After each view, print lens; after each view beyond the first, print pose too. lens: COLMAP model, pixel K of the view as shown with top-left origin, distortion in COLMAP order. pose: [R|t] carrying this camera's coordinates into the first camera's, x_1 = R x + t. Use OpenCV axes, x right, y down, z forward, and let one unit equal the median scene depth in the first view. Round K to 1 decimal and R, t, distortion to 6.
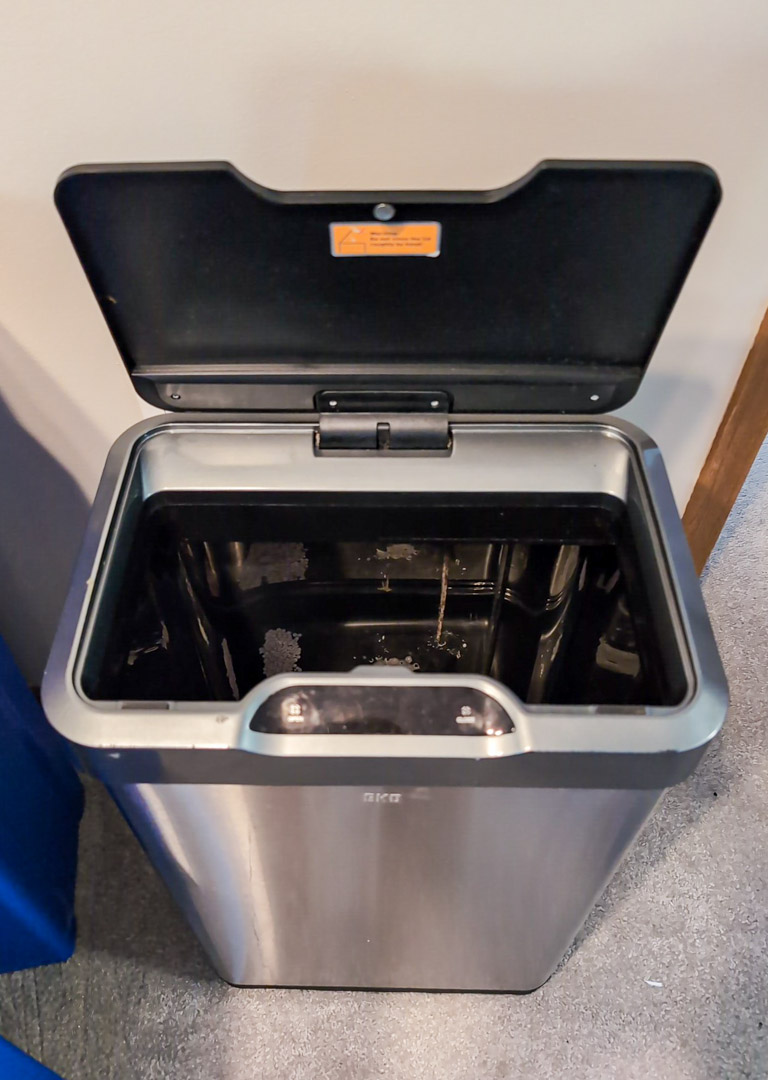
lens RADIAL K [[889.1, 0, 364.9], [0, 889.1, 467.0], [0, 0, 1]] dist [-0.007347, -0.019690]
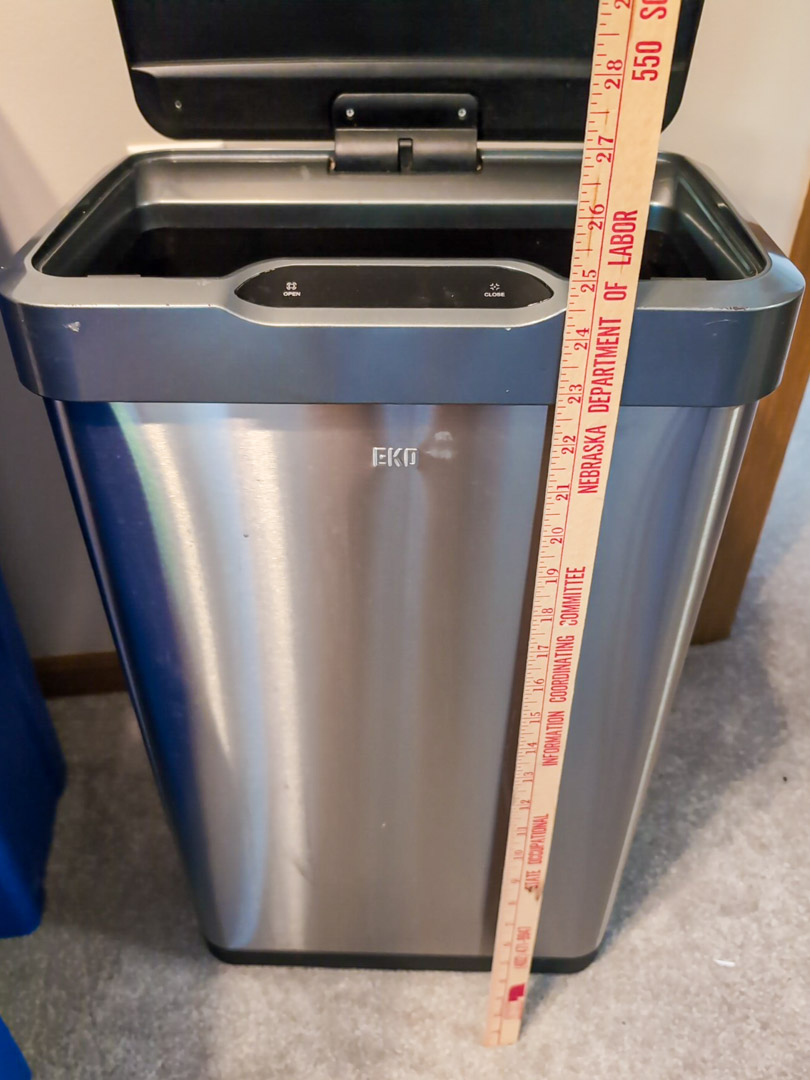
lens RADIAL K [[910.7, 0, 405.5], [0, 910.7, 548.9], [0, 0, 1]] dist [-0.007102, -0.034081]
pose [[0.999908, 0.013314, 0.002775, 0.015783], [-0.012772, 0.989362, -0.144914, 0.332291], [-0.004674, 0.144865, 0.989440, 0.092905]]
